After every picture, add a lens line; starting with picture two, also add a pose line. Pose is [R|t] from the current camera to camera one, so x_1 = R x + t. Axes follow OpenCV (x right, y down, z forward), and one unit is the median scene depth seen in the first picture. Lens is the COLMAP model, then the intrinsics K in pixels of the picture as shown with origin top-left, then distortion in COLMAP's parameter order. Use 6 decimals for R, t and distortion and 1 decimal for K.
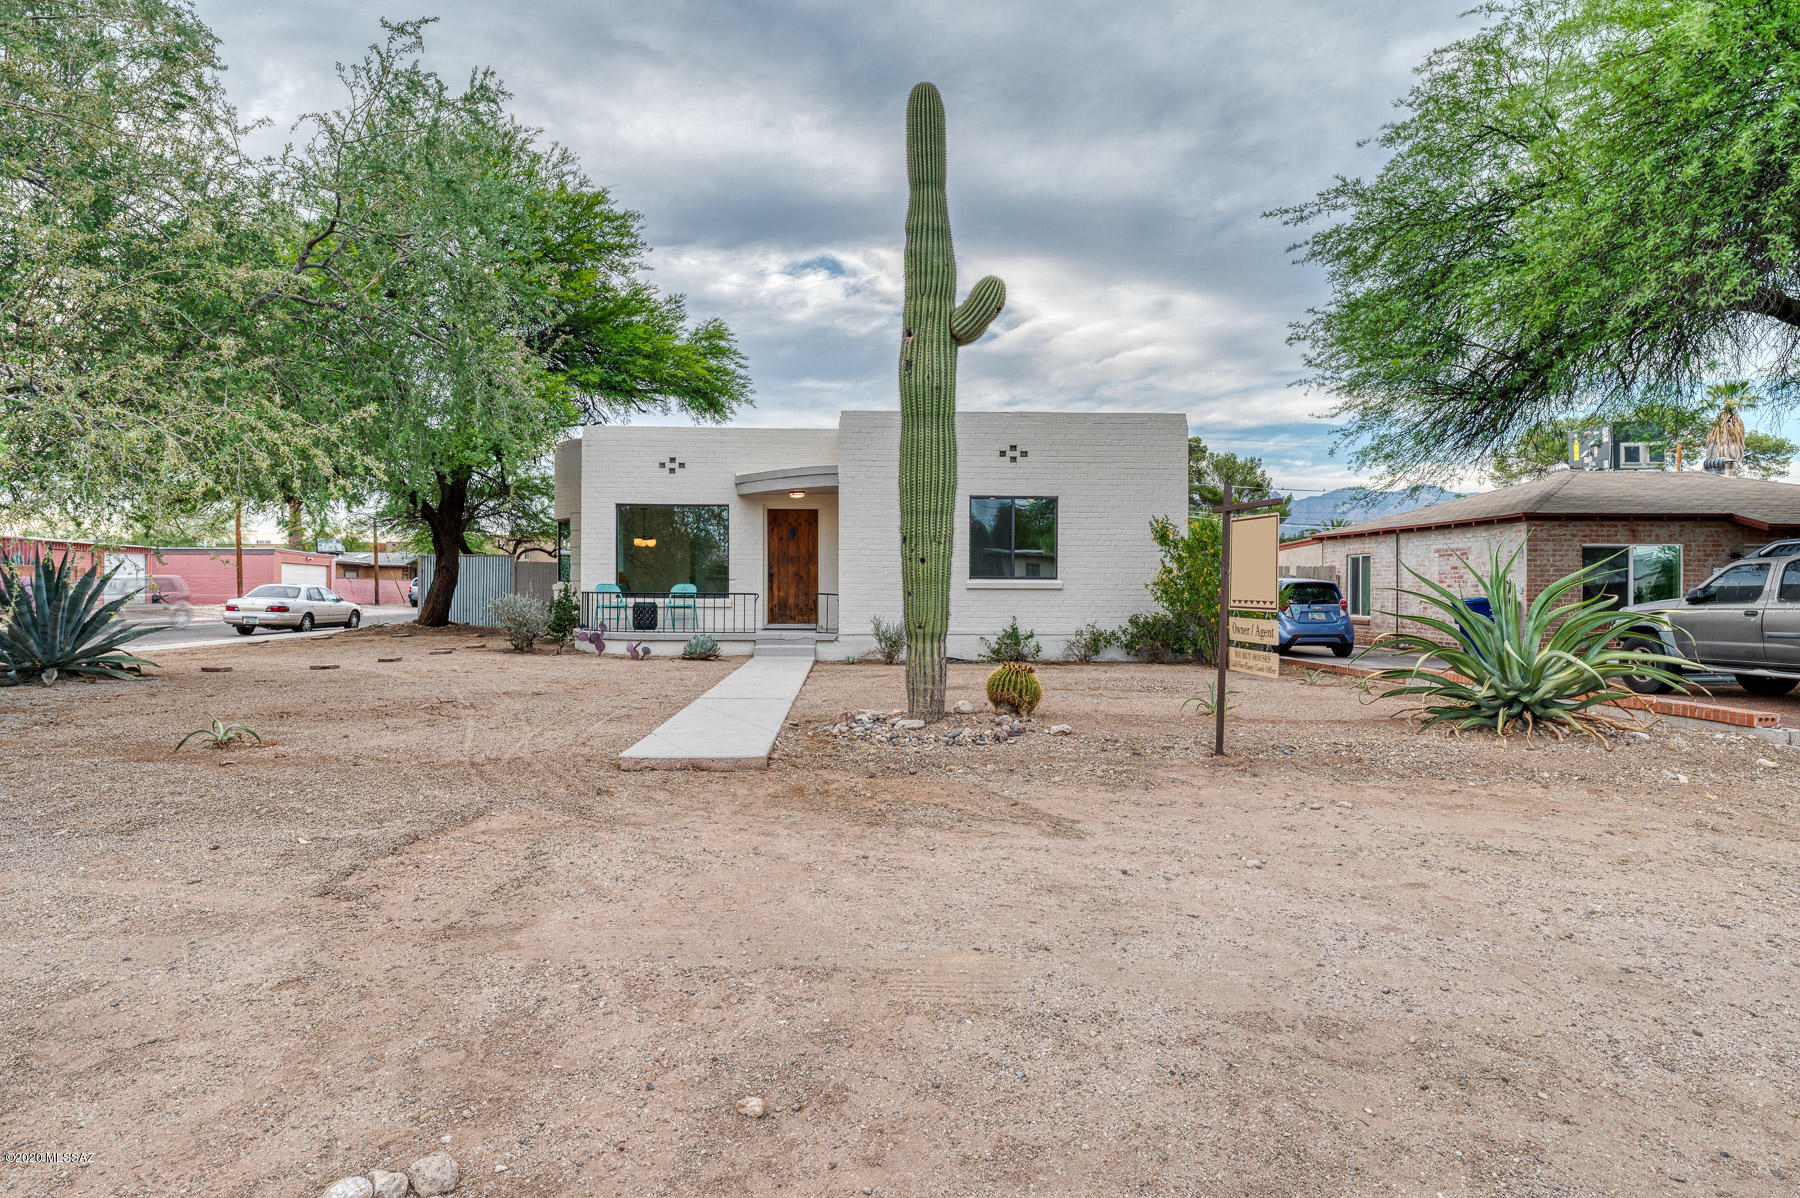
lens RADIAL K [[985.5, 0, 898.2], [0, 985.5, 593.1], [0, 0, 1]] dist [-0.007242, 0.001066]
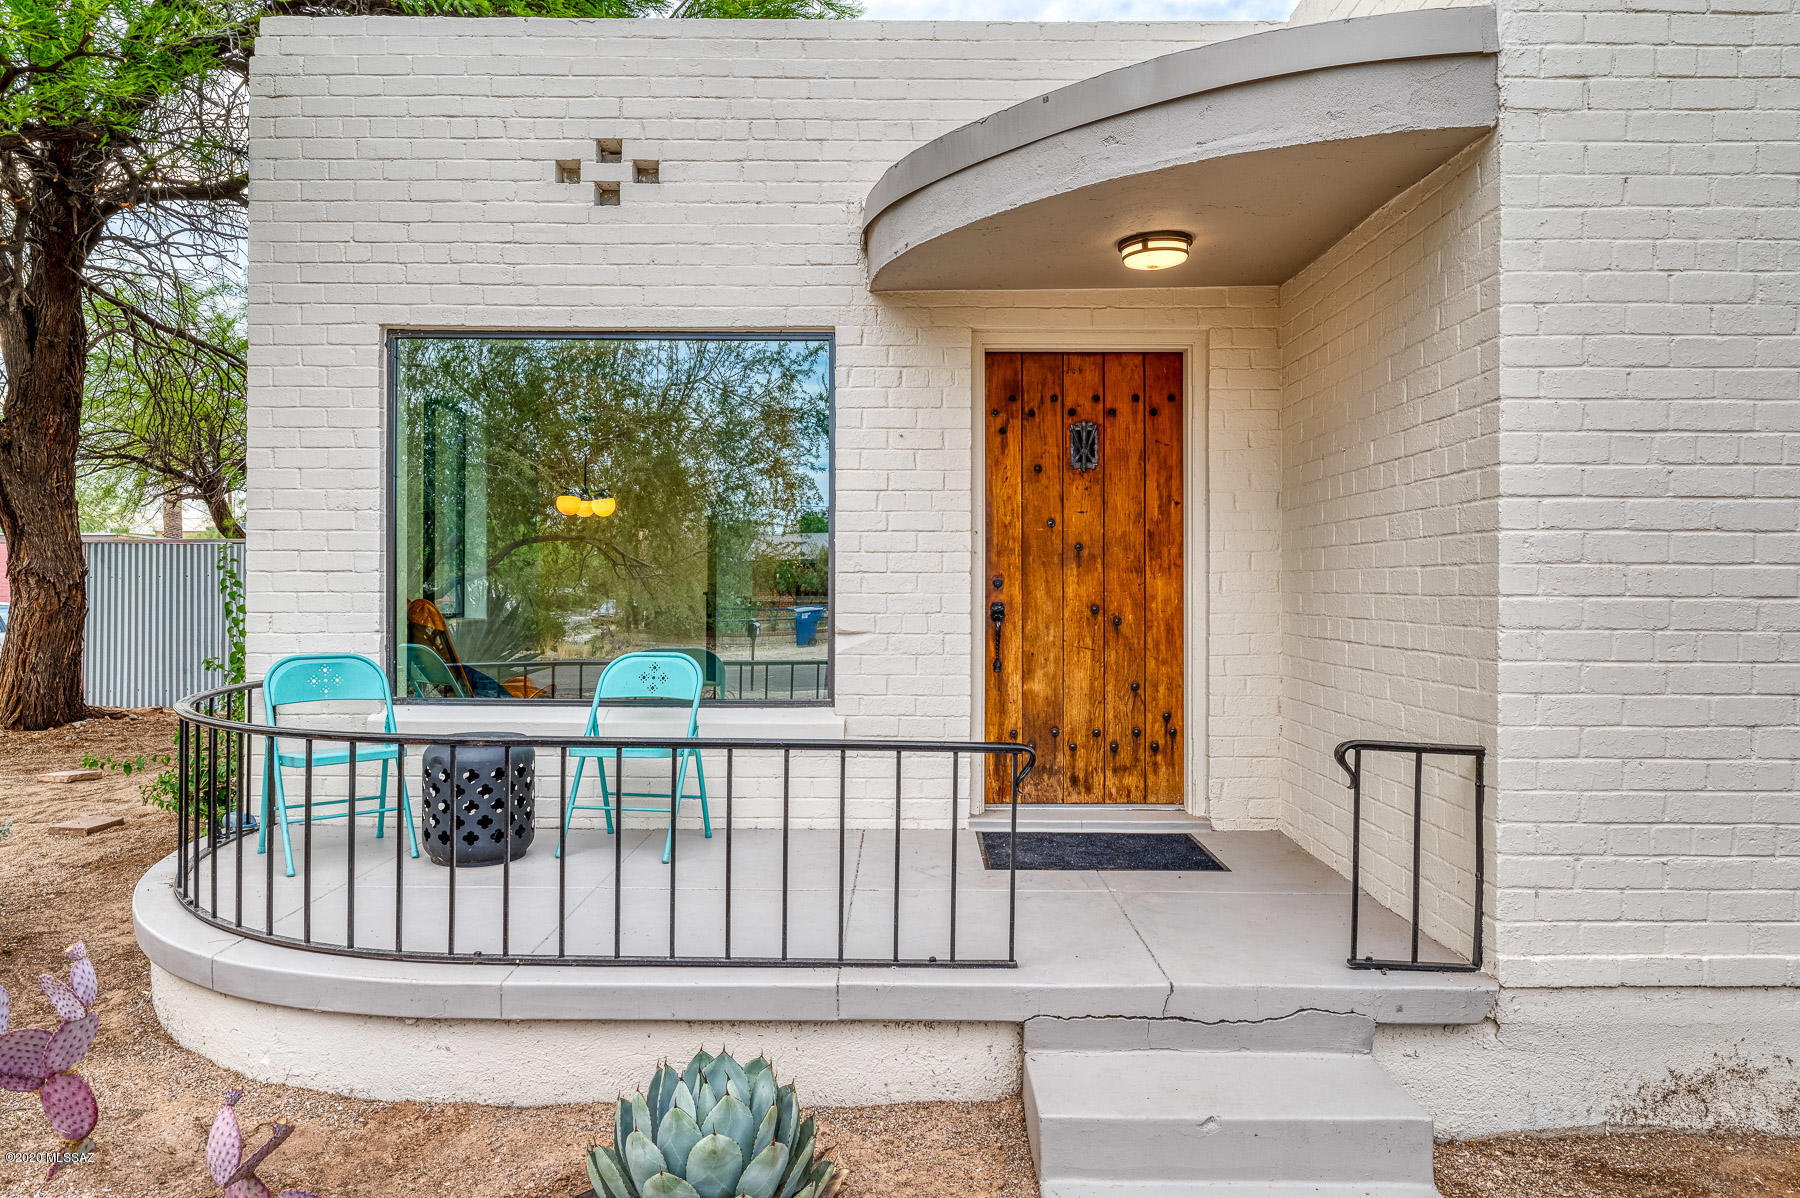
lens RADIAL K [[1130.9, 0, 900.2], [0, 1130.9, 591.1], [0, 0, 1]] dist [-0.004696, 0.000982]
pose [[0.998290, 0.001770, -0.058427, -0.139794], [-0.001687, 0.999997, 0.001471, -0.024686], [0.058429, -0.001370, 0.998291, 0.723566]]
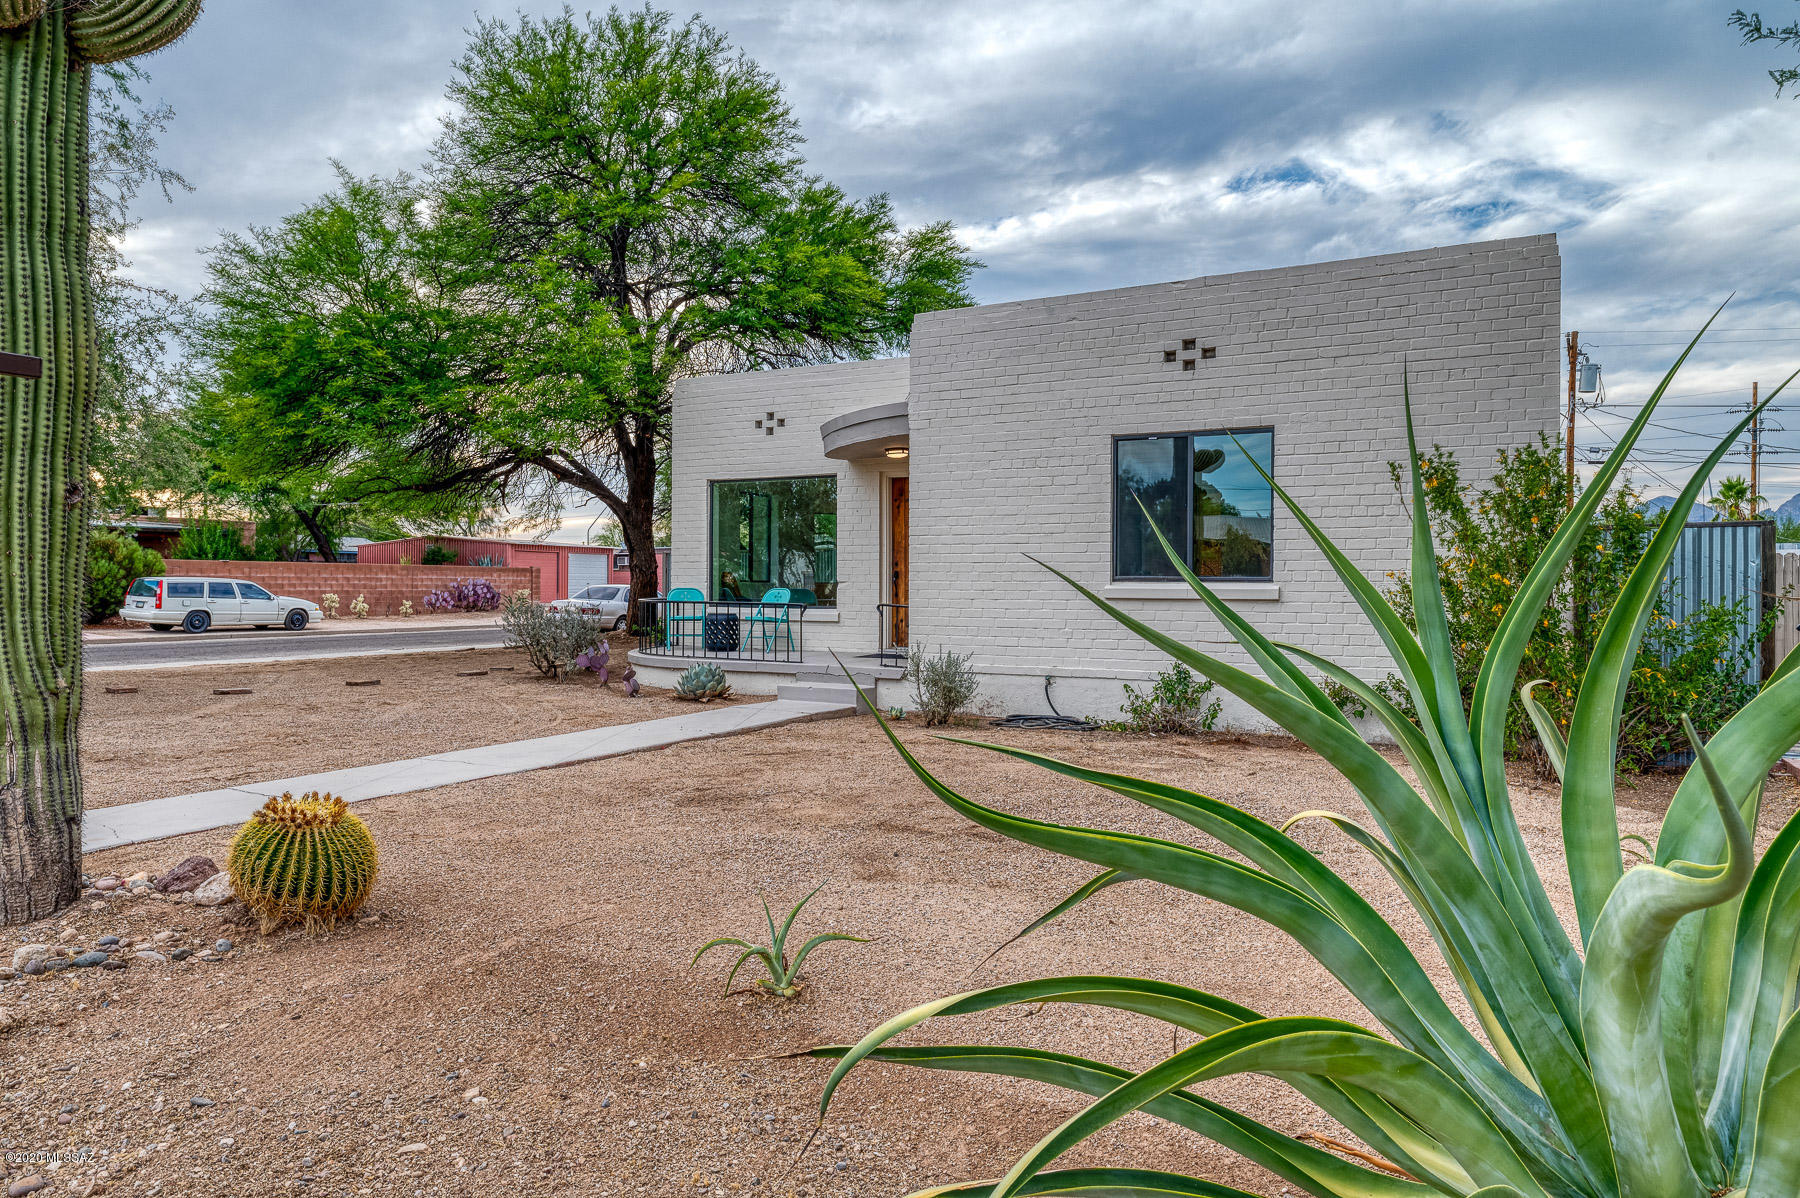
lens RADIAL K [[1130.9, 0, 900.2], [0, 1130.9, 591.1], [0, 0, 1]] dist [-0.004696, 0.000982]
pose [[0.856292, 0.003108, -0.516483, 0.281019], [-0.002849, 0.999995, 0.001295, -0.008366], [0.516485, 0.000362, 0.856296, 0.342654]]
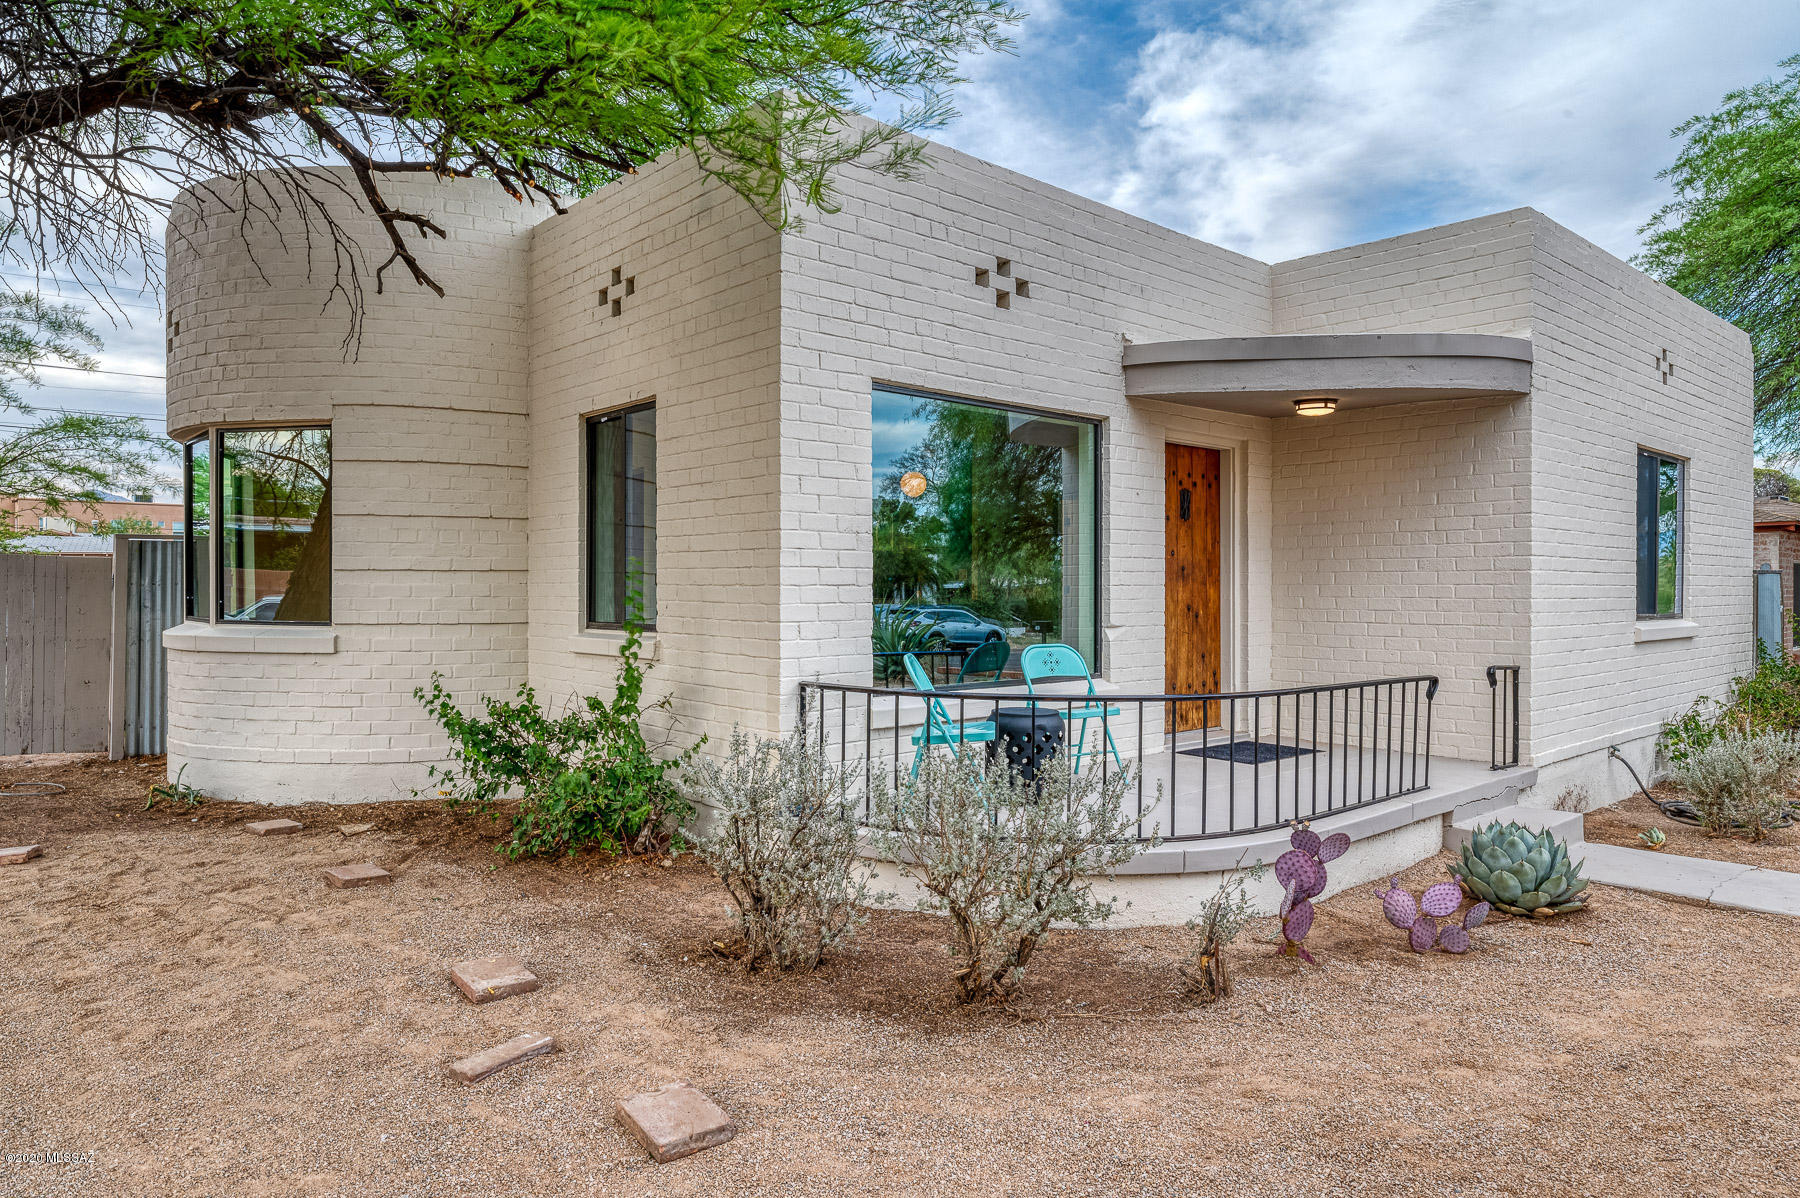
lens RADIAL K [[1130.9, 0, 900.2], [0, 1130.9, 591.1], [0, 0, 1]] dist [-0.004696, 0.000982]
pose [[0.781673, -0.003283, 0.623680, -0.494101], [0.000833, 0.999991, 0.004219, -0.028632], [-0.623688, -0.002778, 0.781669, 0.729853]]
